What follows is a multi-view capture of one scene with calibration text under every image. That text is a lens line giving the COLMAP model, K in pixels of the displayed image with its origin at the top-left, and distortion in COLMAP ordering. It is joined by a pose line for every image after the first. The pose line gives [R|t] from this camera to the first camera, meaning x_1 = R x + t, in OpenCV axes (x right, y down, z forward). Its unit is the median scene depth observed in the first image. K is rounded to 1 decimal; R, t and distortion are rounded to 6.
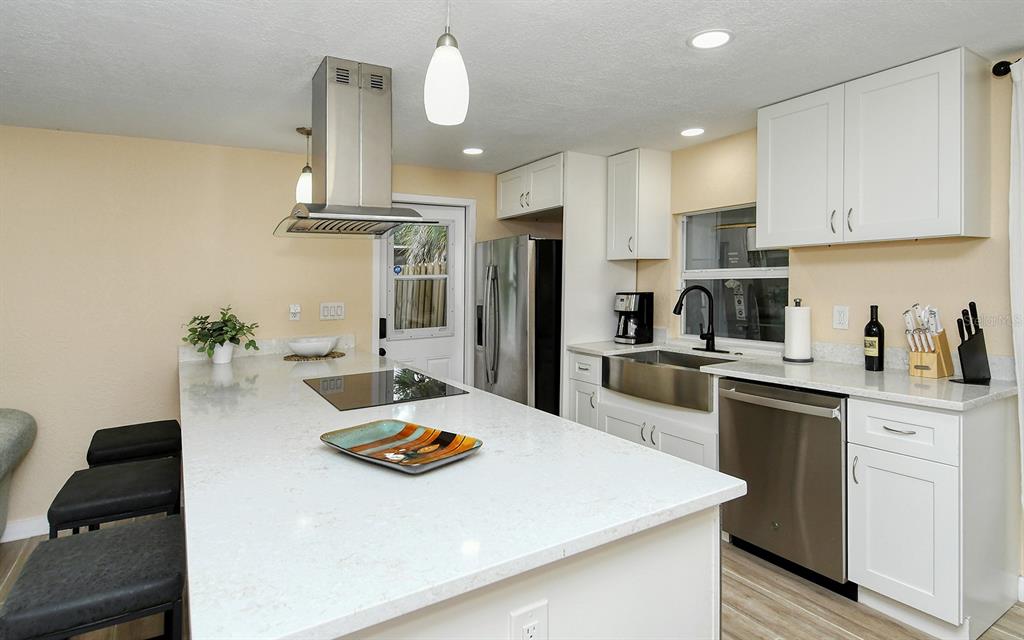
lens RADIAL K [[543.2, 0, 534.1], [0, 543.2, 276.0], [0, 0, 1]] dist [0.044870, -0.018421]
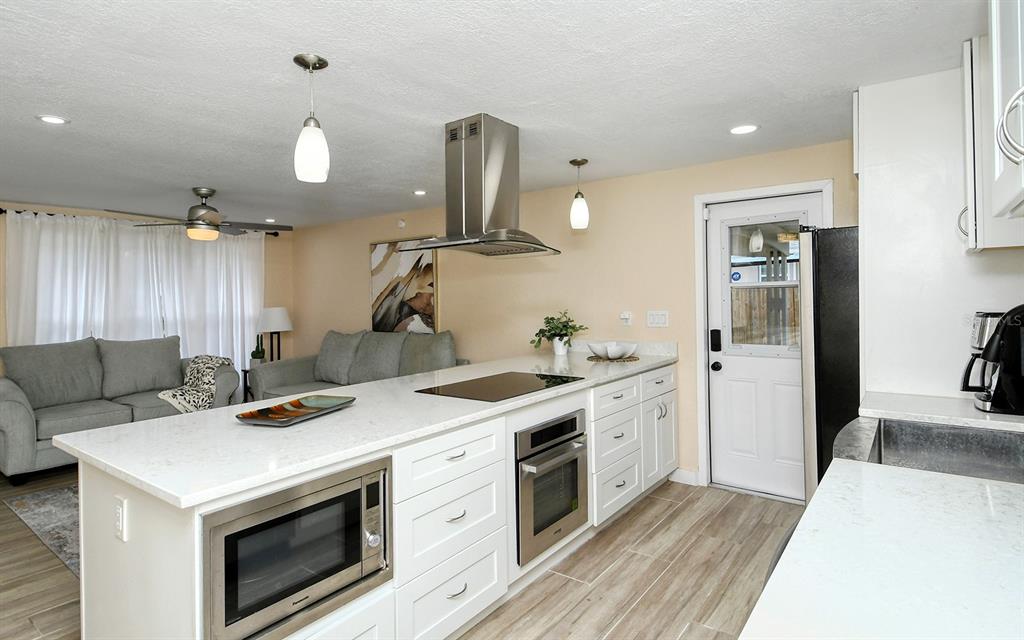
lens RADIAL K [[531.3, 0, 507.6], [0, 531.3, 269.8], [0, 0, 1]] dist [0.051432, -0.032675]
pose [[0.378672, -0.039705, -0.924679, 0.600896], [0.022931, 0.999175, -0.033513, -0.002492], [0.925247, -0.008514, 0.379270, 0.450344]]
